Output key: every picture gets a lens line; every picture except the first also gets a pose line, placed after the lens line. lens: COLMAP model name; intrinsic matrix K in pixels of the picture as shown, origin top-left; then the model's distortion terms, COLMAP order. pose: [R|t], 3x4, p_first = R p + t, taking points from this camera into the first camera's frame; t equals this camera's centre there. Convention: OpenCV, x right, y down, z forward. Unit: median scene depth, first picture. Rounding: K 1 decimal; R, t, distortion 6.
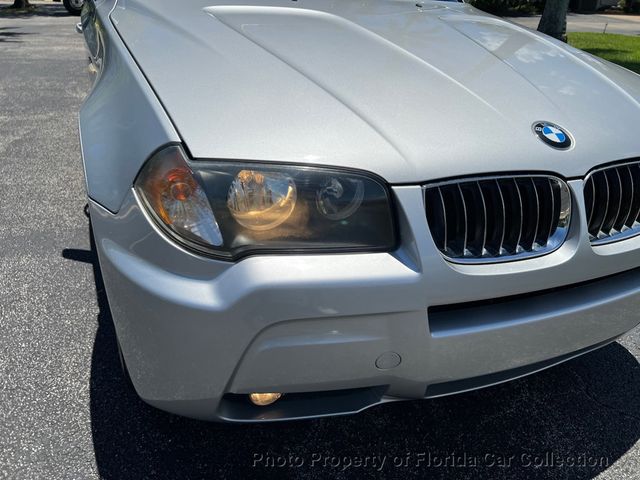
lens RADIAL K [[482.8, 0, 322.6], [0, 482.8, 243.6], [0, 0, 1]] dist [0.053793, -0.060083]
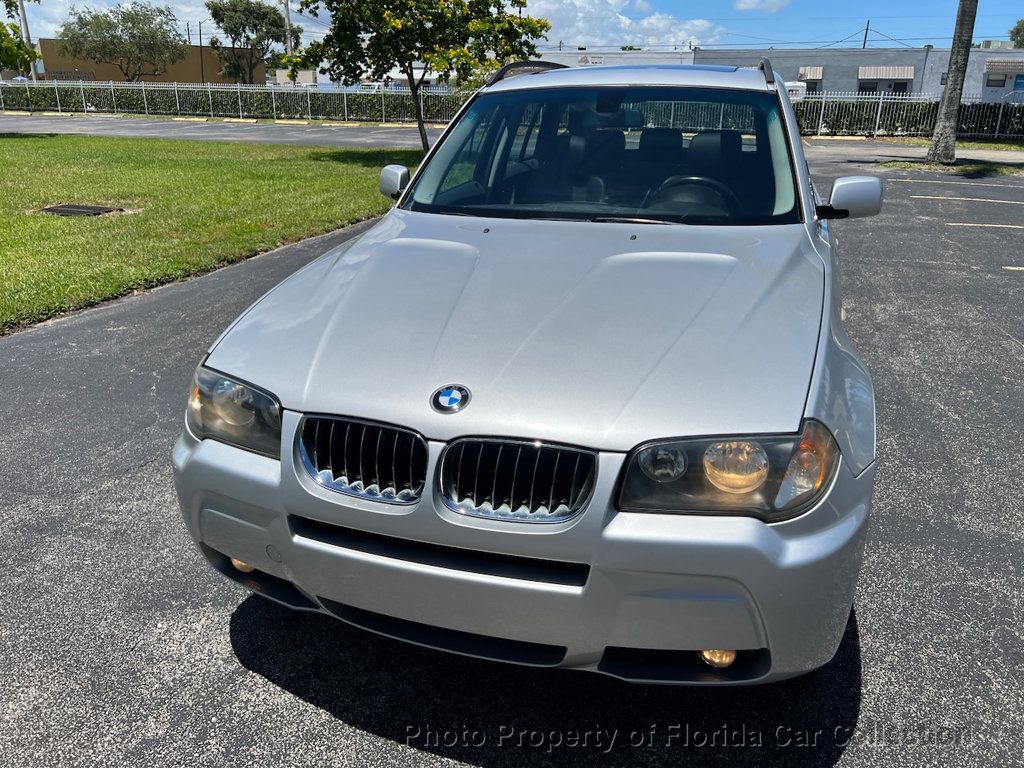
lens RADIAL K [[772.4, 0, 507.2], [0, 772.4, 375.4], [0, 0, 1]] dist [0.053793, -0.060083]
pose [[0.763795, 0.165354, -0.623919, 1.614211], [-0.261234, 0.963115, -0.064550, -0.197167], [0.590232, 0.212292, 0.778818, -0.237200]]
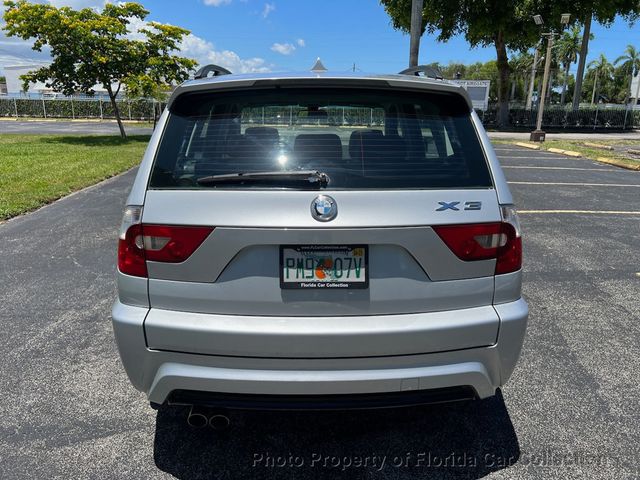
lens RADIAL K [[482.8, 0, 316.4], [0, 482.8, 241.7], [0, 0, 1]] dist [0.053793, -0.060083]
pose [[0.931851, 0.047737, -0.359687, 1.379361], [-0.123472, 0.973865, -0.190634, 0.534071], [0.341187, 0.222054, 0.913391, -1.662789]]
